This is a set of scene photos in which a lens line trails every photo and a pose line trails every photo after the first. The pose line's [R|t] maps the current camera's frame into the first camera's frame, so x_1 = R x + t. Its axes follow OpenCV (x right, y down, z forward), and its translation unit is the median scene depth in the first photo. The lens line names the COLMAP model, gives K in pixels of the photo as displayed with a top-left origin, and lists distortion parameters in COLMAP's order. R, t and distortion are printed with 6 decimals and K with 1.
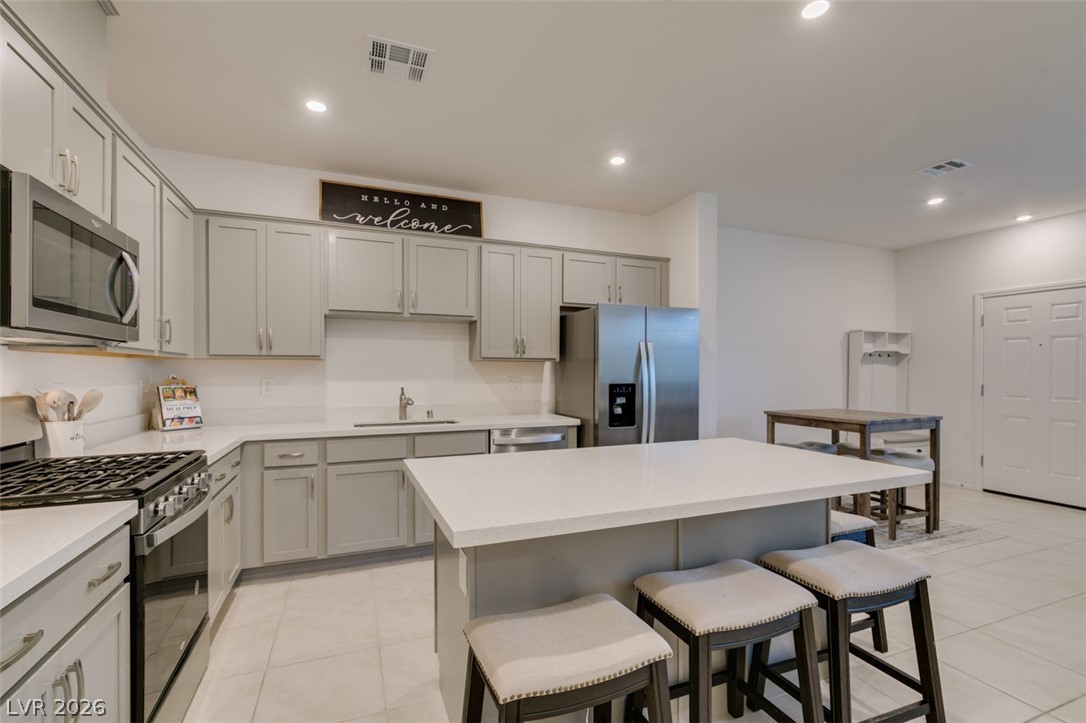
lens RADIAL K [[485.8, 0, 541.5], [0, 485.8, 372.6], [0, 0, 1]] dist [0.006357, -0.002129]
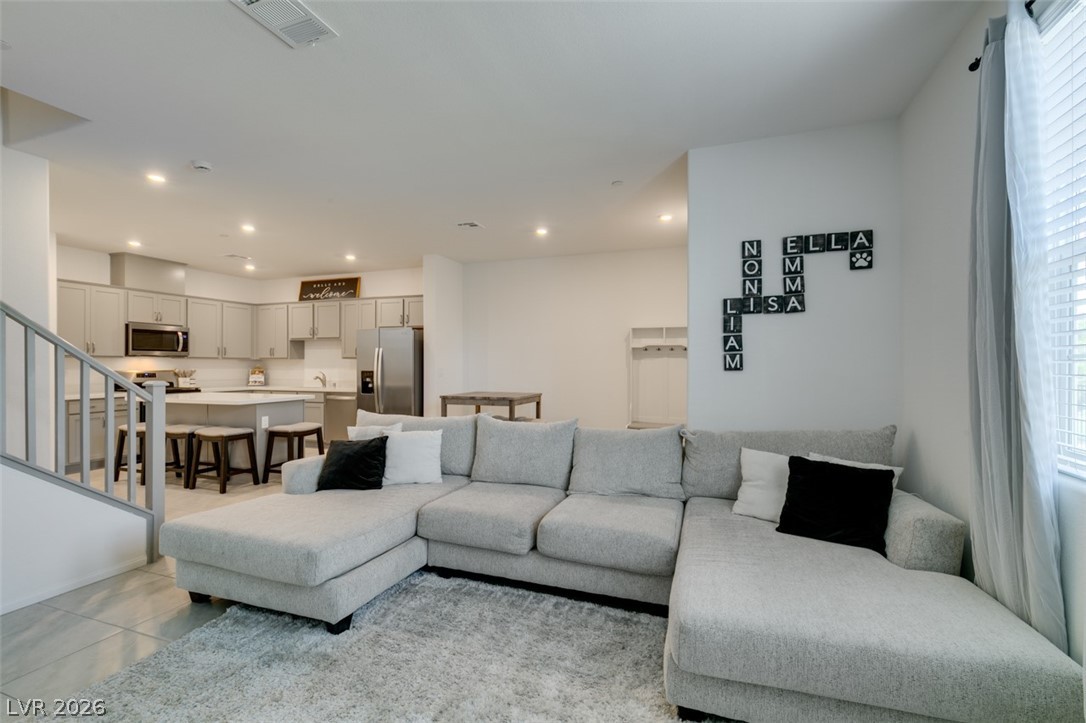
lens RADIAL K [[485.8, 0, 542.6], [0, 485.8, 364.1], [0, 0, 1]] dist [0.006357, -0.002129]
pose [[0.738531, -0.000470, -0.674219, 1.805574], [-0.002857, 0.999989, -0.003827, 0.002088], [0.674213, 0.004752, 0.738521, 0.063322]]
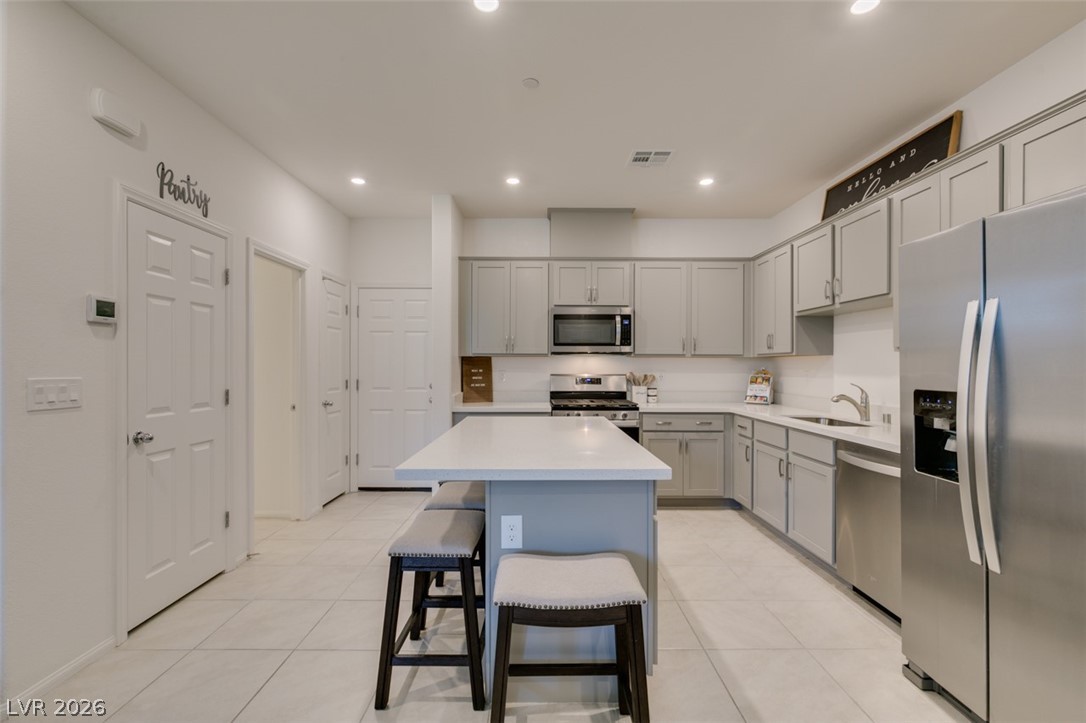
lens RADIAL K [[485.8, 0, 540.5], [0, 485.8, 362.8], [0, 0, 1]] dist [0.006357, -0.002129]
pose [[-0.373011, -0.004402, -0.927816, 0.736694], [-0.005543, 0.999981, -0.002516, -0.002957], [0.927810, 0.004205, -0.373029, 0.753826]]
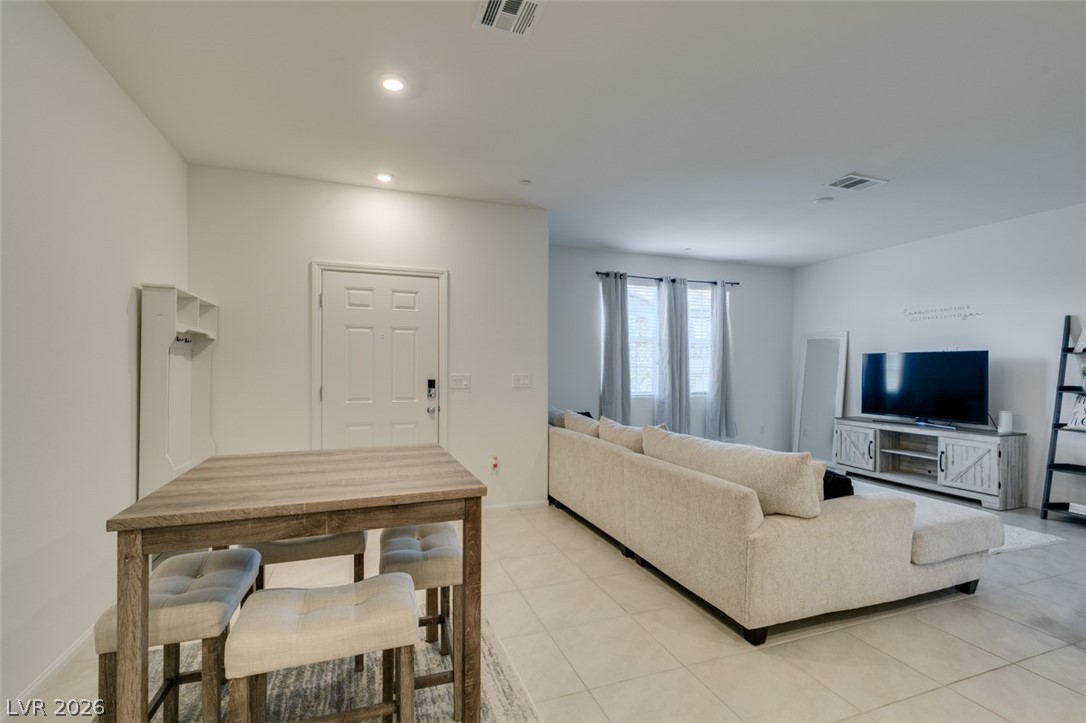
lens RADIAL K [[485.8, 0, 540.0], [0, 485.8, 369.3], [0, 0, 1]] dist [0.006357, -0.002129]
pose [[0.032757, -0.004188, 0.999455, 0.231953], [0.000377, 0.999991, 0.004178, -0.004644], [-0.999463, 0.000240, 0.032759, 0.865445]]
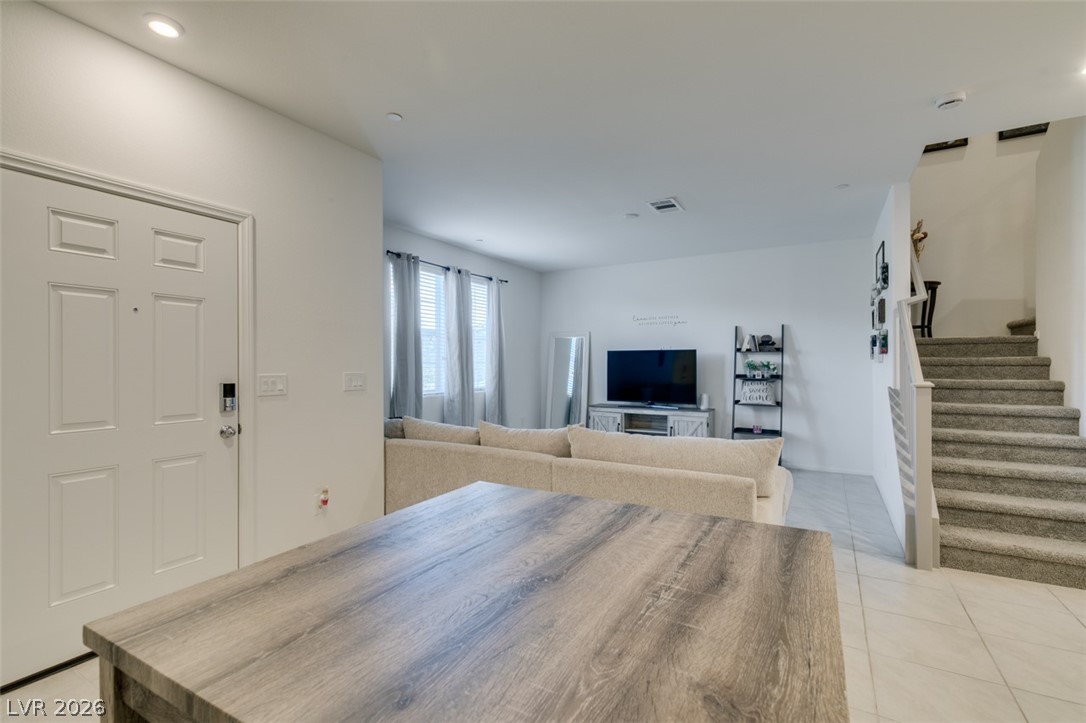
lens RADIAL K [[485.8, 0, 542.9], [0, 485.8, 363.1], [0, 0, 1]] dist [0.006357, -0.002129]
pose [[-0.610838, 0.001875, 0.791754, 0.497231], [0.004738, 0.999988, 0.001288, -0.004524], [-0.791742, 0.004538, -0.610839, 1.207919]]
